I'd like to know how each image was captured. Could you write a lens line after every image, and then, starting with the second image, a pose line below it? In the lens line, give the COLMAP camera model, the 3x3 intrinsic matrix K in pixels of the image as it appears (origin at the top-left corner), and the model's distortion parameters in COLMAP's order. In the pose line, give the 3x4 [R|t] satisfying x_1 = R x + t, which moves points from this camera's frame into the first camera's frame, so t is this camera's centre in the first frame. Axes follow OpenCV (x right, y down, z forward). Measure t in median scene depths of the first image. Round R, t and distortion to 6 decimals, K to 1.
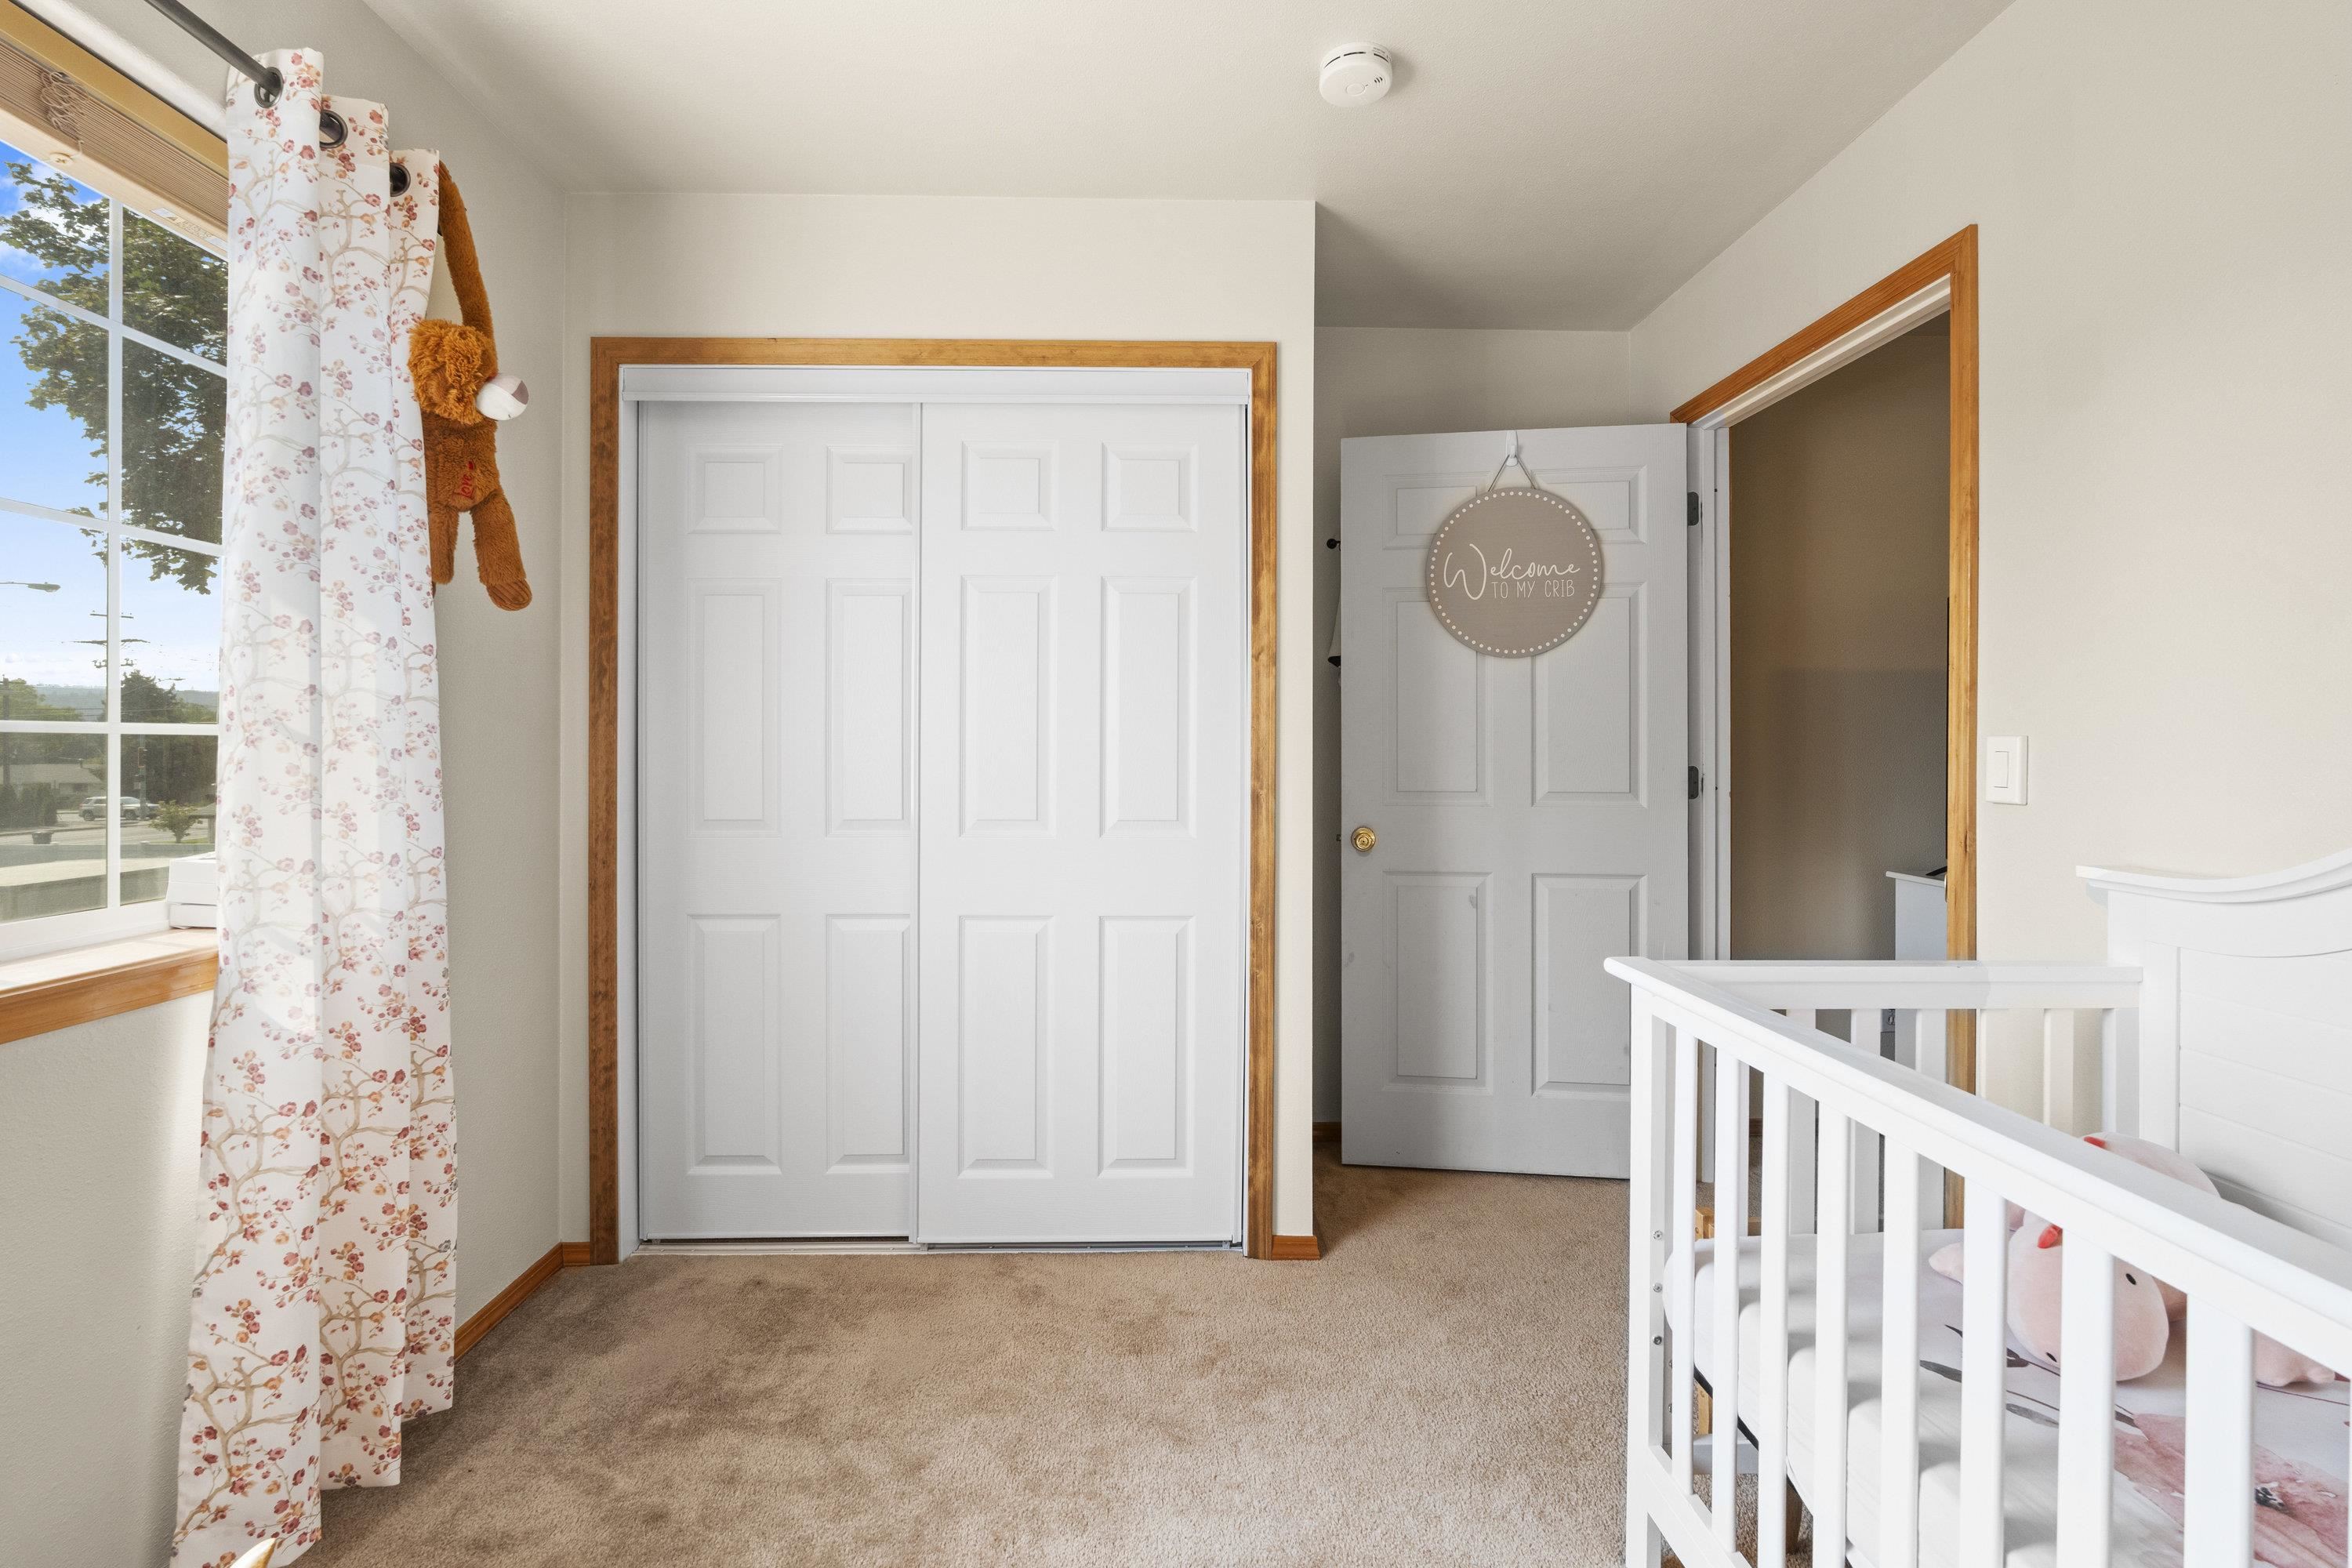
lens RADIAL K [[1044.6, 0, 1165.0], [0, 1044.6, 753.0], [0, 0, 1]] dist [-0.002097, -0.000002]
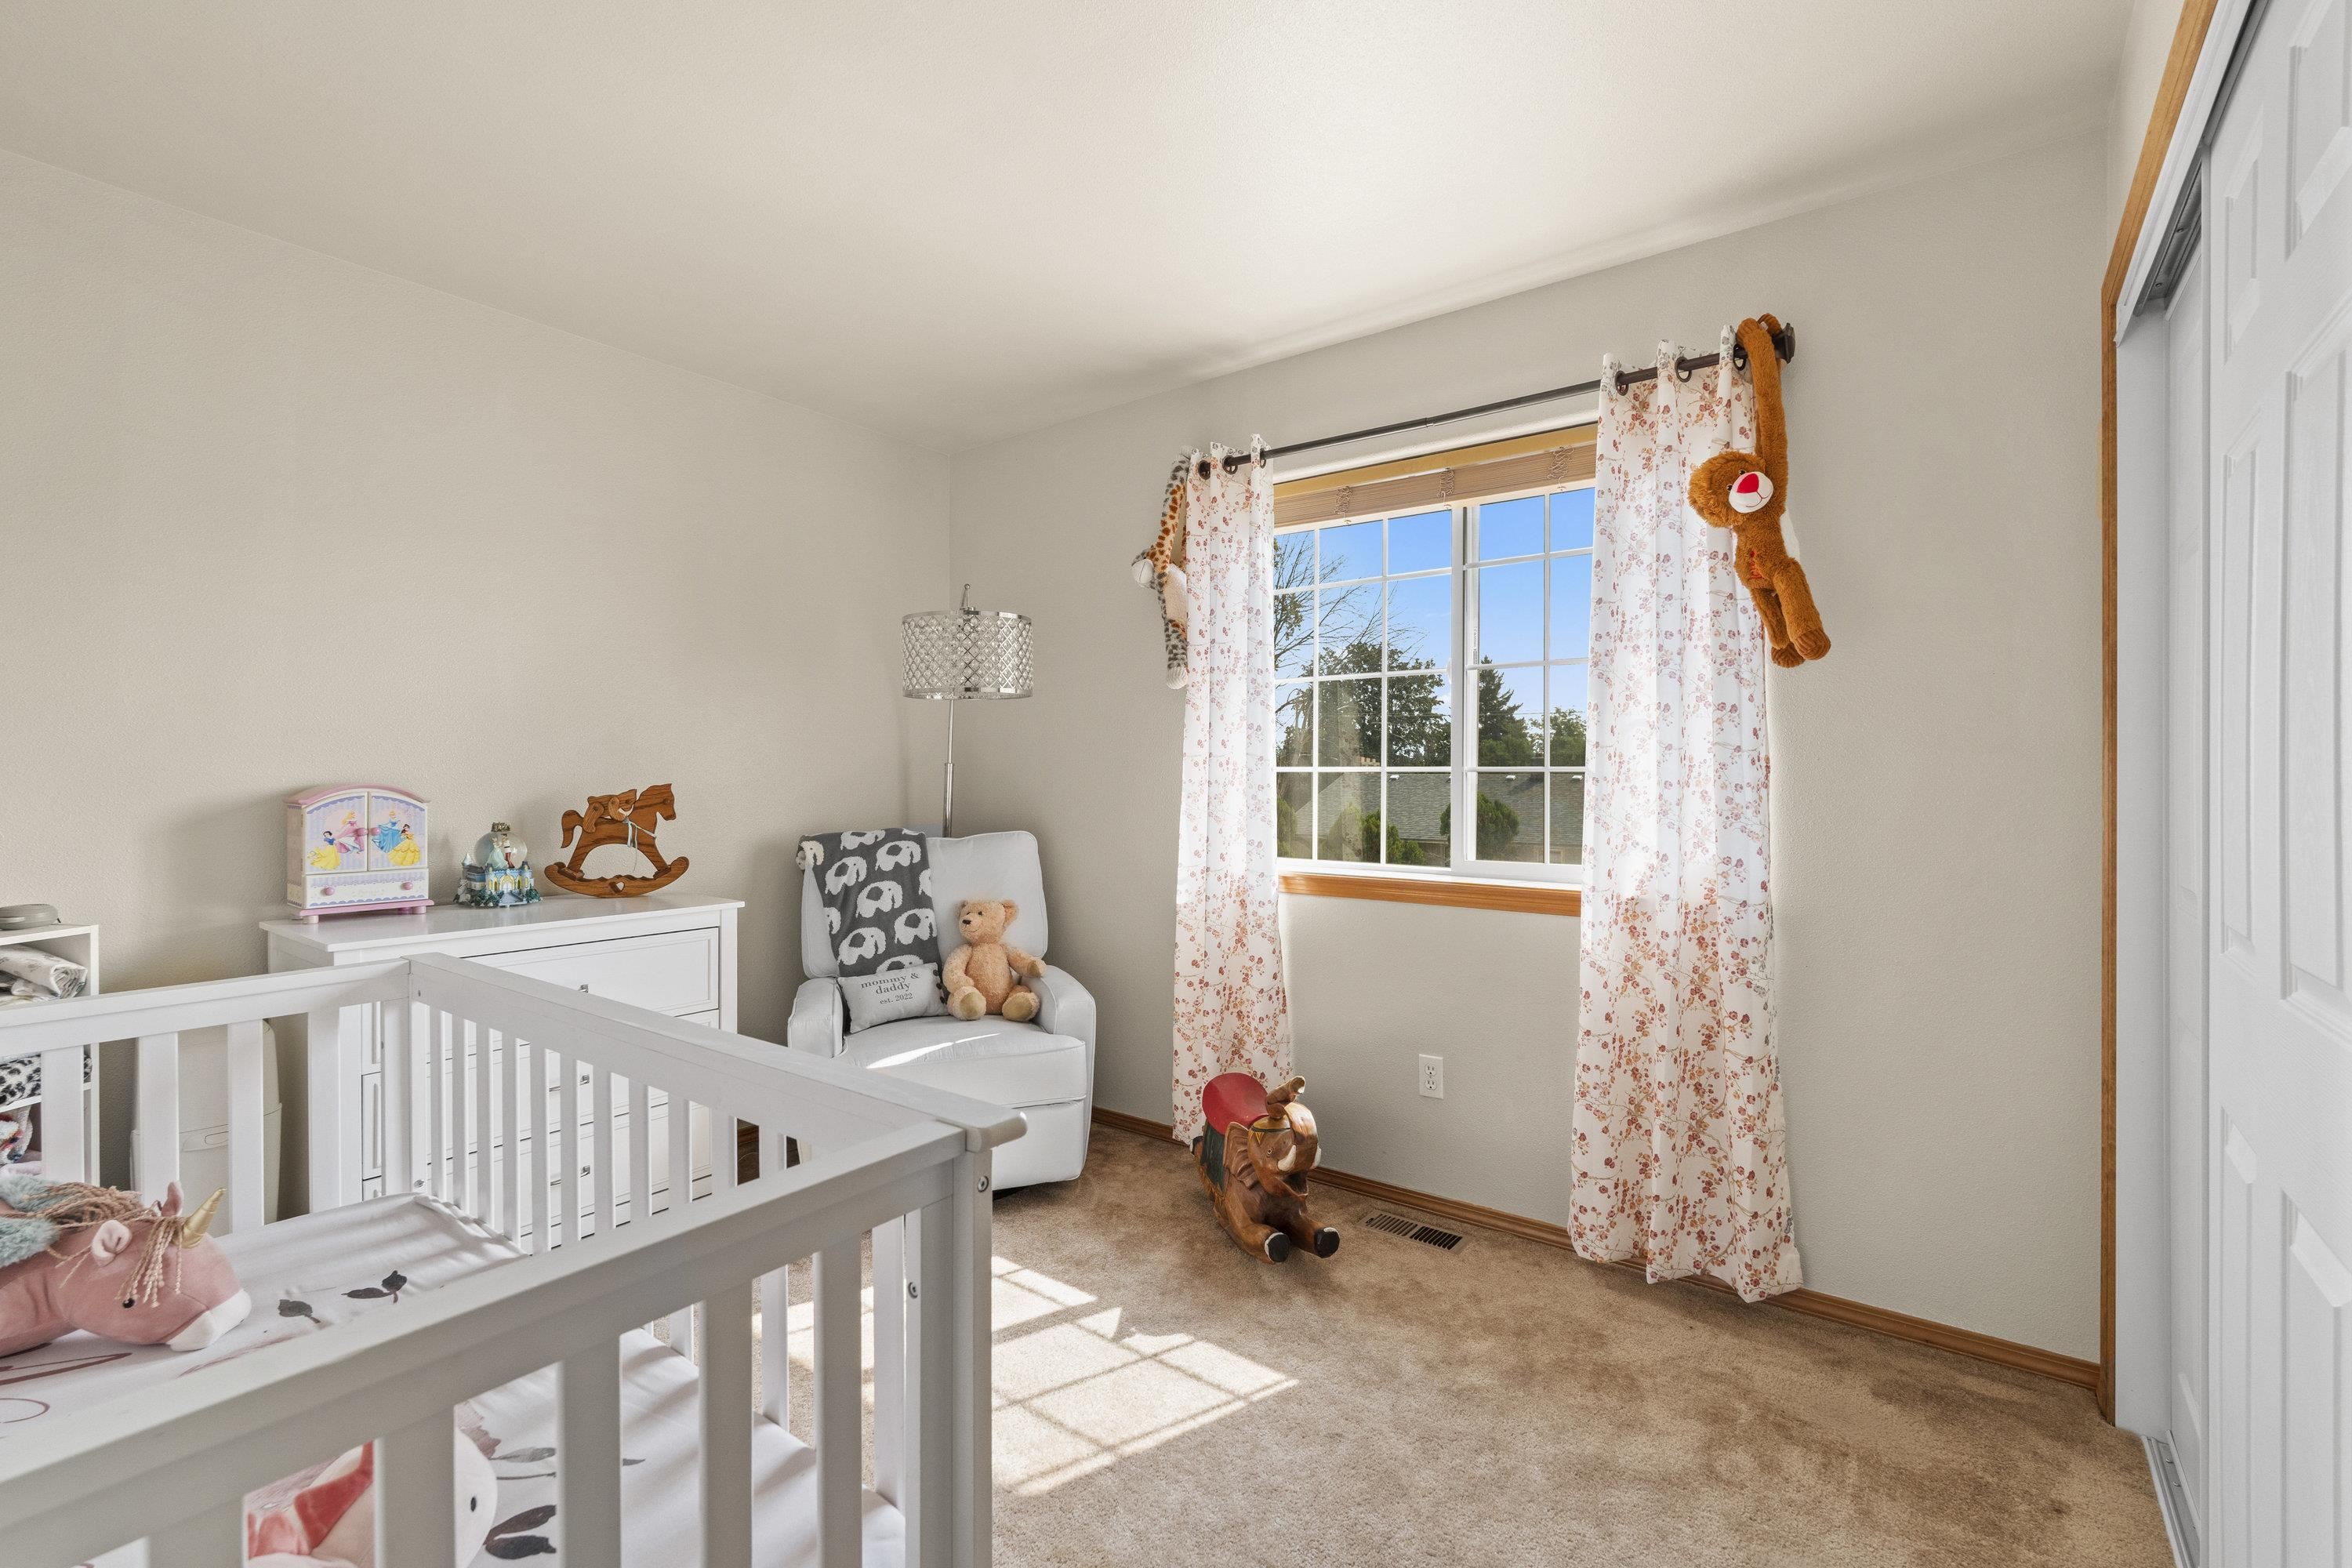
lens RADIAL K [[1044.6, 0, 1165.0], [0, 1044.6, 753.0], [0, 0, 1]] dist [-0.002097, -0.000002]
pose [[-0.627408, -0.013964, -0.778565, 0.758226], [-0.008039, 0.999902, -0.011456, -0.019198], [0.778649, -0.000929, -0.627459, 1.249760]]
